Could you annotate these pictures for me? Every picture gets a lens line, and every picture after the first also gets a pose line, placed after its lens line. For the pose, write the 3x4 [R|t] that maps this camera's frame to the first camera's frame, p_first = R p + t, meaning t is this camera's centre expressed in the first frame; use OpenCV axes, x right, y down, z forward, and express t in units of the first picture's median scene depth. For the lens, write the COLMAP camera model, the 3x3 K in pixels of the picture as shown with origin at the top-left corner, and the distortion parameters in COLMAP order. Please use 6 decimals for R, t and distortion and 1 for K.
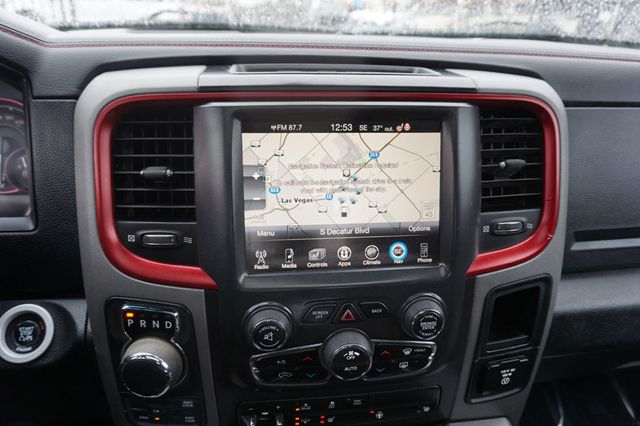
lens RADIAL K [[425.5, 0, 320.0], [0, 425.5, 213.0], [0, 0, 1]] dist [-0.046747, 0.039683]
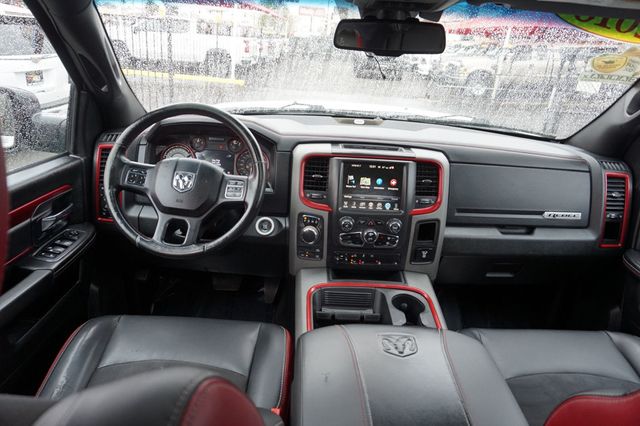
lens RADIAL K [[425.5, 0, 320.0], [0, 425.5, 213.0], [0, 0, 1]] dist [-0.046747, 0.039683]
pose [[0.994043, 0.068409, -0.084845, -0.047783], [-0.073079, 0.995906, -0.053204, 0.347513], [0.080858, 0.059088, 0.994973, -2.200504]]
